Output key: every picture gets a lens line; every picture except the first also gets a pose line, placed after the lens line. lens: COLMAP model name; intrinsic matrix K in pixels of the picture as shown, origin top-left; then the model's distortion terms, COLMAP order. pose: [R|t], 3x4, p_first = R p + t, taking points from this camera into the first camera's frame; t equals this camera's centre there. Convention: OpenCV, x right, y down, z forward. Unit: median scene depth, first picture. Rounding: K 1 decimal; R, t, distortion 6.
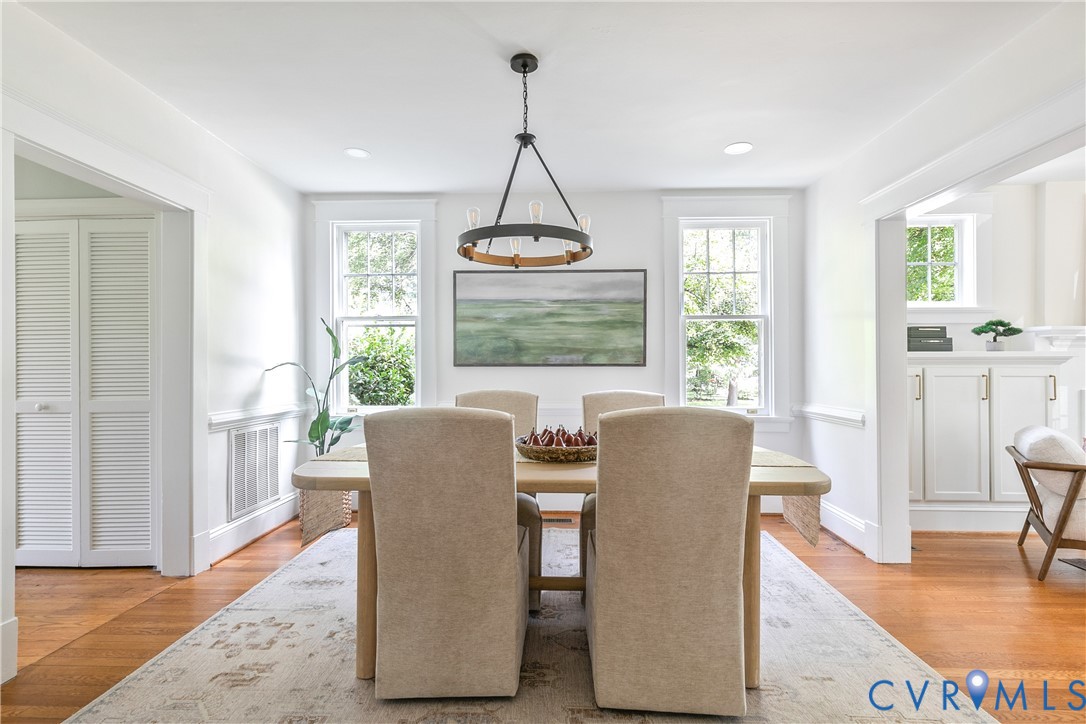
lens RADIAL K [[499.8, 0, 556.9], [0, 499.8, 367.4], [0, 0, 1]] dist [0.007573, 0.000231]
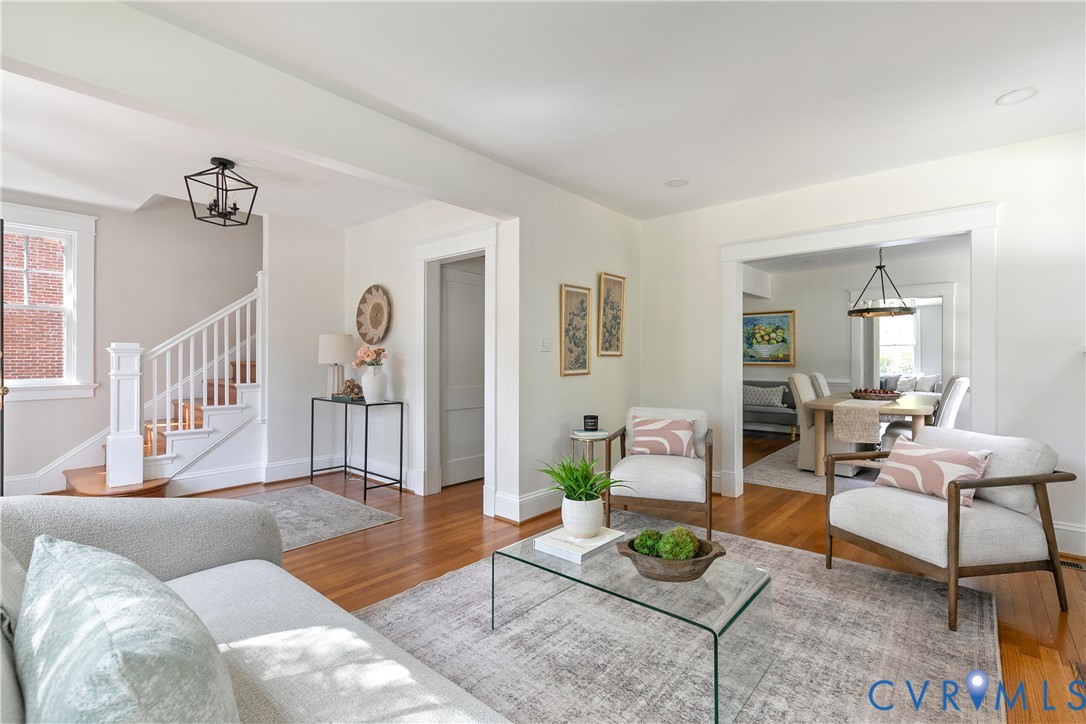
lens RADIAL K [[495.3, 0, 552.0], [0, 495.3, 362.0], [0, 0, 1]] dist [0.002737, 0.000003]
pose [[-0.613320, 0.001180, -0.789834, 1.617020], [-0.003238, 0.999987, 0.004008, -0.002318], [0.789828, 0.005016, -0.613308, 0.704568]]
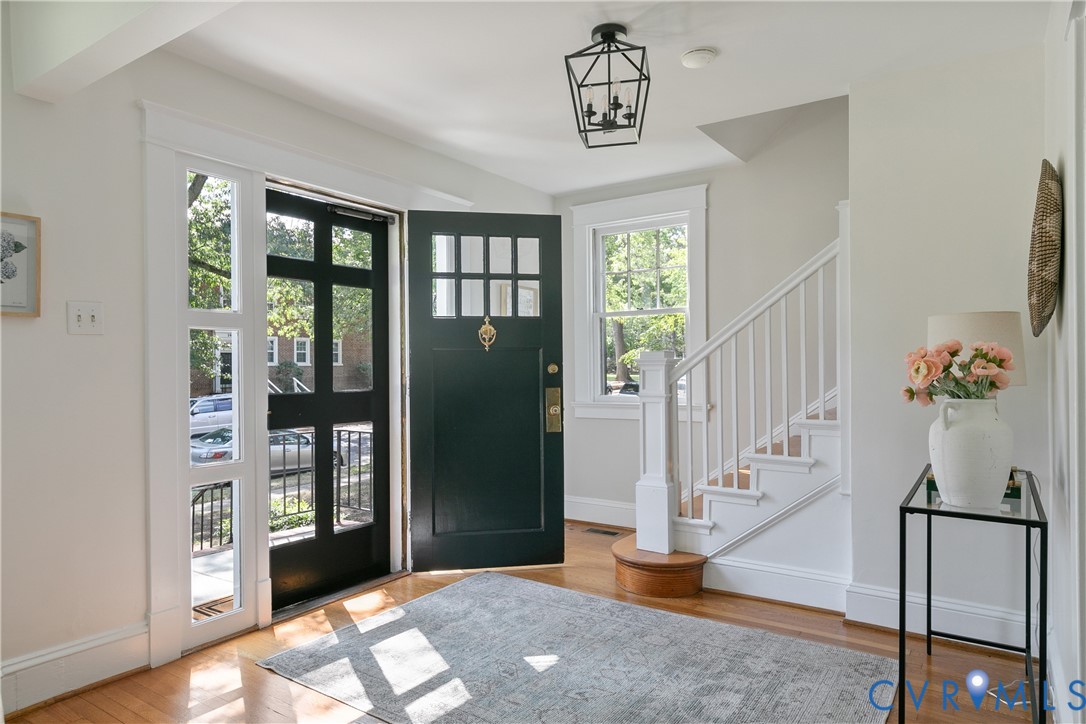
lens RADIAL K [[672.7, 0, 540.4], [0, 672.7, 367.7], [0, 0, 1]] dist [0.000255, -0.000028]
pose [[-0.849359, 0.007013, 0.527769, 0.980949], [0.007175, 0.999973, -0.001741, -0.009418], [-0.527767, 0.002308, -0.849386, 0.314624]]
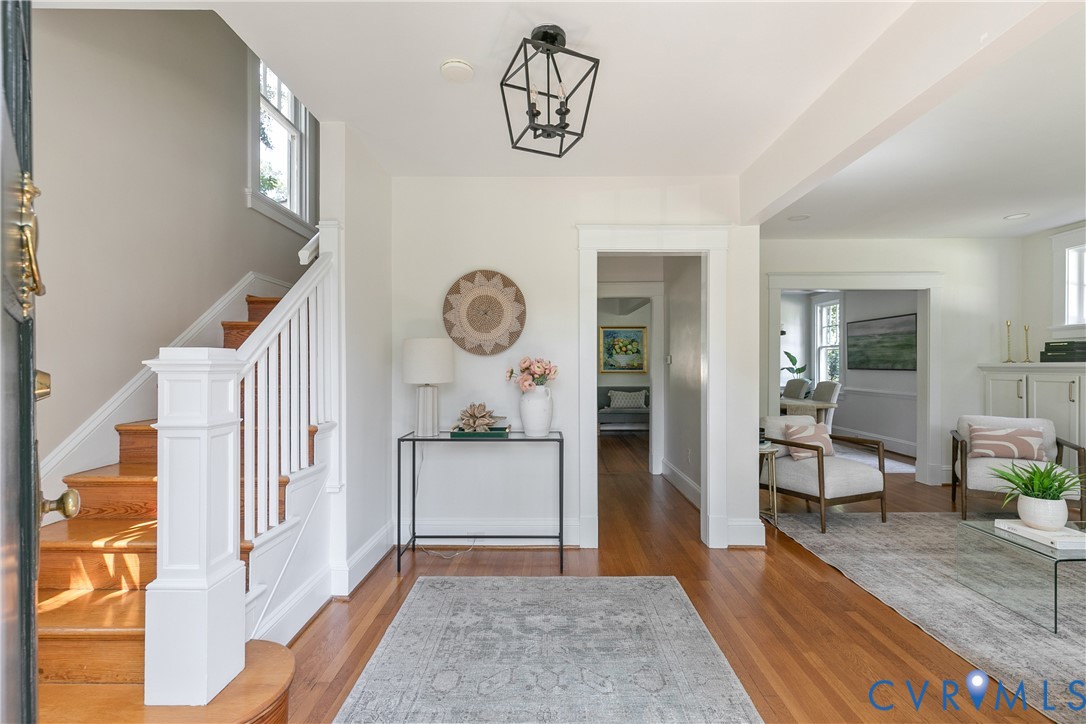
lens RADIAL K [[490.9, 0, 539.1], [0, 490.9, 368.8], [0, 0, 1]] dist [0.000782, -0.000087]
pose [[0.038022, 0.008172, -0.999243, 1.780577], [-0.000586, 0.999967, 0.008156, -0.021196], [0.999277, 0.000275, 0.038025, -0.333180]]
